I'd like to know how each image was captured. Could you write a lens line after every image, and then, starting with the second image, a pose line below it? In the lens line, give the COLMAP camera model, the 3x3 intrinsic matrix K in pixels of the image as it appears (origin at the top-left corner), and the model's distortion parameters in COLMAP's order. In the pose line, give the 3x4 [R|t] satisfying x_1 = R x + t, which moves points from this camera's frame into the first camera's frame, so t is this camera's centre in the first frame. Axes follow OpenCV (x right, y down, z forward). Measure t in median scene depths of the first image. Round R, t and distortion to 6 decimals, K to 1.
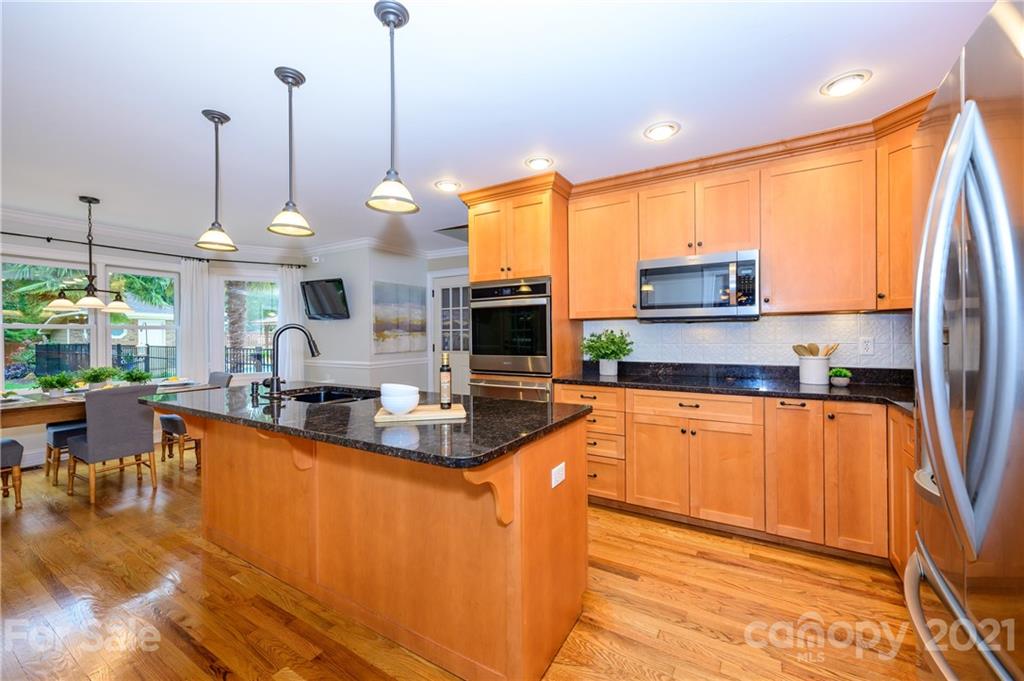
lens RADIAL K [[402.1, 0, 512.9], [0, 402.1, 337.1], [0, 0, 1]] dist [-0.001333, -0.000564]
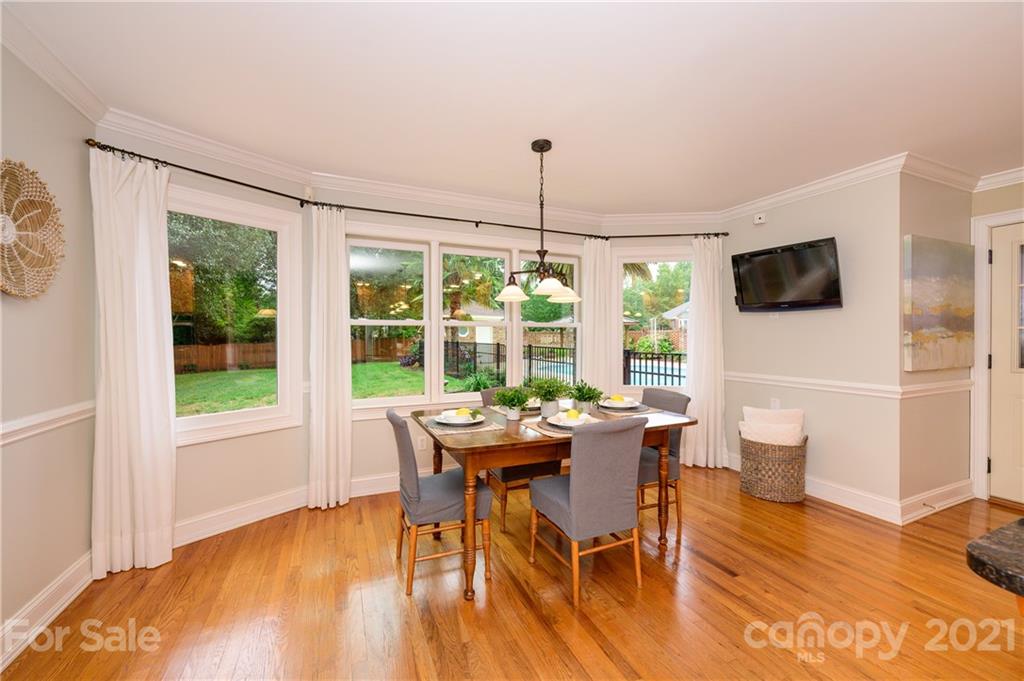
lens RADIAL K [[402.1, 0, 511.5], [0, 402.1, 338.3], [0, 0, 1]] dist [-0.001333, -0.000564]
pose [[0.816084, 0.010968, -0.577829, -0.456913], [-0.009800, 0.999939, 0.005139, -0.000030], [0.577850, 0.001469, 0.816142, 0.256605]]
